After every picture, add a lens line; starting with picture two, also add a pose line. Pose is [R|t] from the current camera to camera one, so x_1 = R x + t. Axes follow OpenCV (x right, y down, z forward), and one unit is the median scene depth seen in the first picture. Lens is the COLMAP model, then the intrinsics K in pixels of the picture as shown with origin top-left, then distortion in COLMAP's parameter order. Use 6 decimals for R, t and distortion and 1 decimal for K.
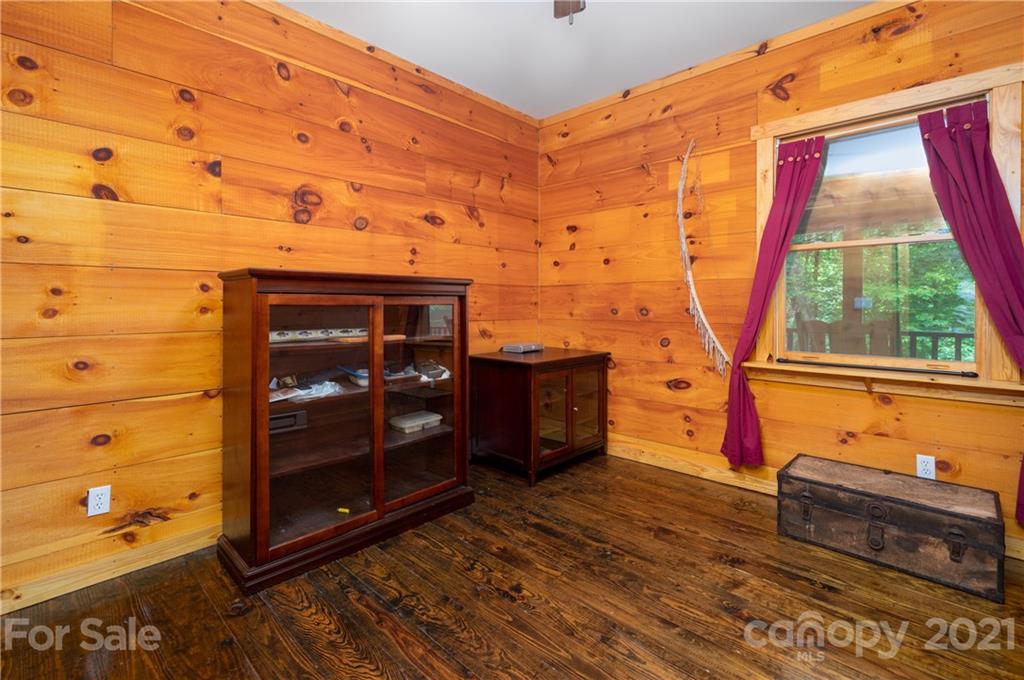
lens RADIAL K [[461.2, 0, 513.0], [0, 461.2, 302.8], [0, 0, 1]] dist [0.002672, 0.000205]
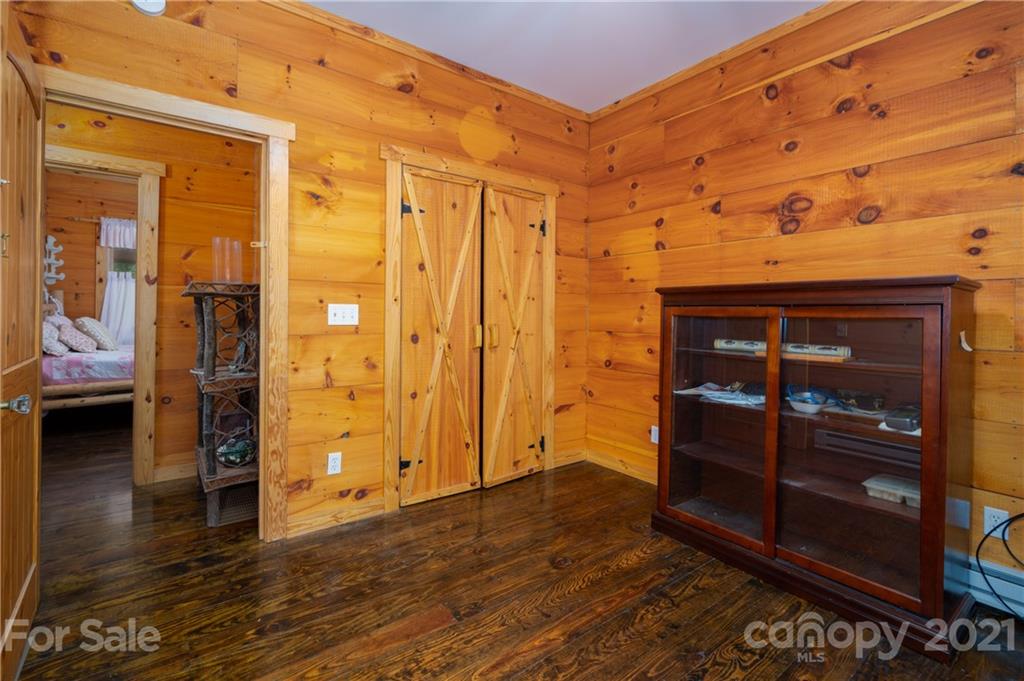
lens RADIAL K [[452.8, 0, 513.0], [0, 452.8, 313.9], [0, 0, 1]] dist [-0.001457, -0.000242]
pose [[-0.171569, -0.000441, -0.985172, 0.667458], [-0.009600, 0.999953, 0.001224, 0.002199], [0.985125, 0.009668, -0.171565, 0.669114]]
